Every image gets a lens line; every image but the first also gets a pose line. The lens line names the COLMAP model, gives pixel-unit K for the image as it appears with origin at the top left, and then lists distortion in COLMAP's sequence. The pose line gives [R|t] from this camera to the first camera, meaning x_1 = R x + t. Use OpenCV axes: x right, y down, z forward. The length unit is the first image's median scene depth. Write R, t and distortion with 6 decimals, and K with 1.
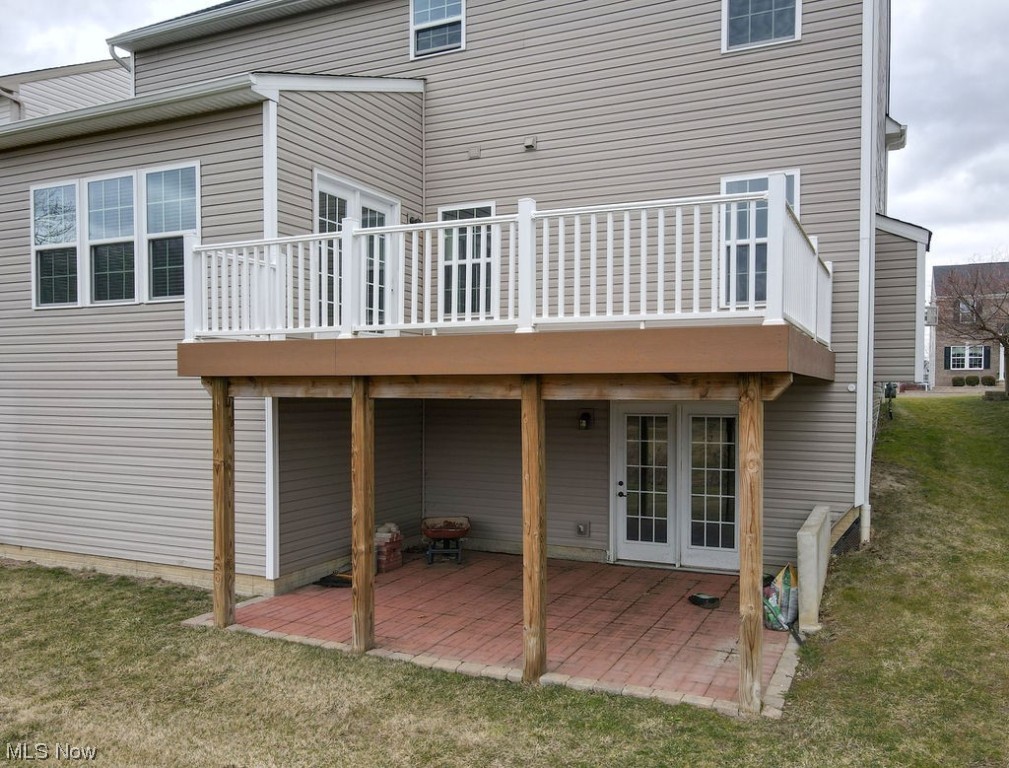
lens RADIAL K [[823.5, 0, 471.9], [0, 823.5, 383.2], [0, 0, 1]] dist [0.010724, 0.011451]
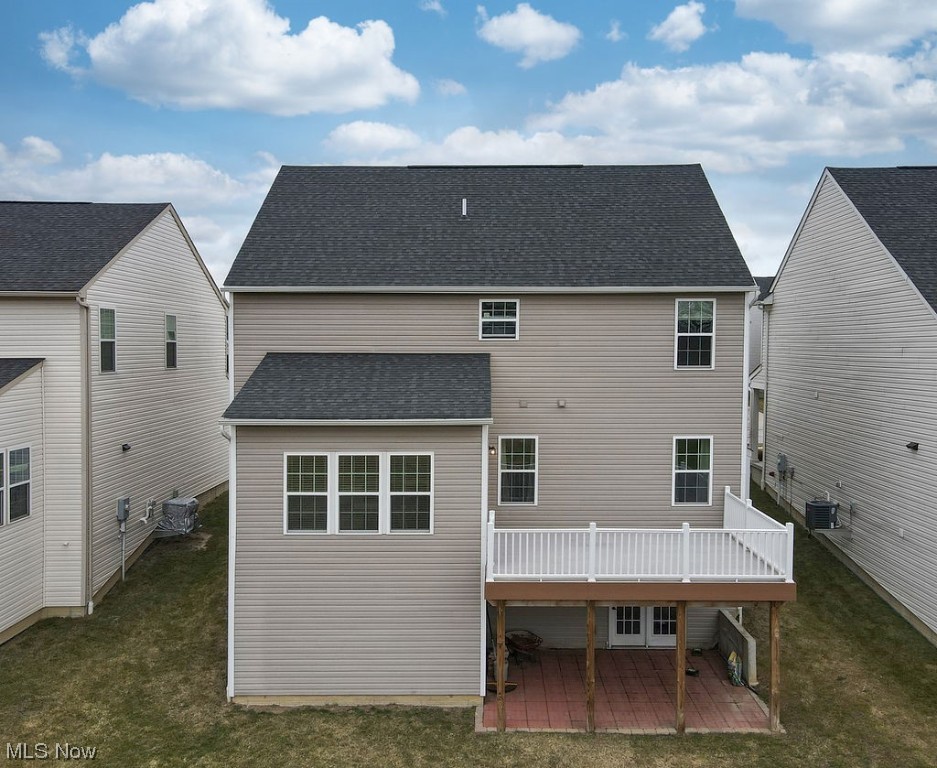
lens RADIAL K [[901.8, 0, 468.5], [0, 901.8, 384.0], [0, 0, 1]] dist [0.067206, -0.004439]
pose [[0.902174, -0.018917, 0.430957, -1.084854], [-0.000056, 0.999033, 0.043970, -0.503226], [-0.431372, -0.039693, 0.901301, -0.689118]]
